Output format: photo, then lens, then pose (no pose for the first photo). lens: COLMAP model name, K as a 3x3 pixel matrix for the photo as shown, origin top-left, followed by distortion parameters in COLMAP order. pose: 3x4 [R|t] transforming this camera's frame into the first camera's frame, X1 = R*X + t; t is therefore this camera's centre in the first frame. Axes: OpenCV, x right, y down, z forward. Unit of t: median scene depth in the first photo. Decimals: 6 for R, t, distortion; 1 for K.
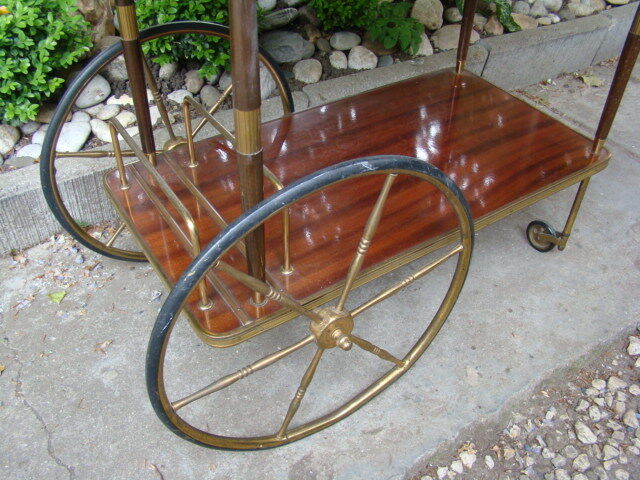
lens RADIAL K [[581.6, 0, 325.6], [0, 581.6, 243.2], [0, 0, 1]] dist [-0.124170, 0.000000]
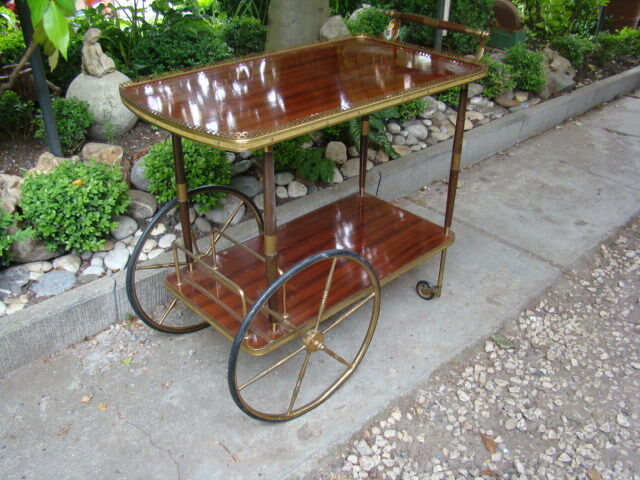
lens RADIAL K [[581.6, 0, 318.7], [0, 581.6, 240.0], [0, 0, 1]] dist [-0.124170, 0.000000]
pose [[0.986045, -0.100310, 0.132868, -0.137525], [0.122695, 0.977298, -0.172725, 0.108545], [-0.112526, 0.186617, 0.975967, -0.663828]]
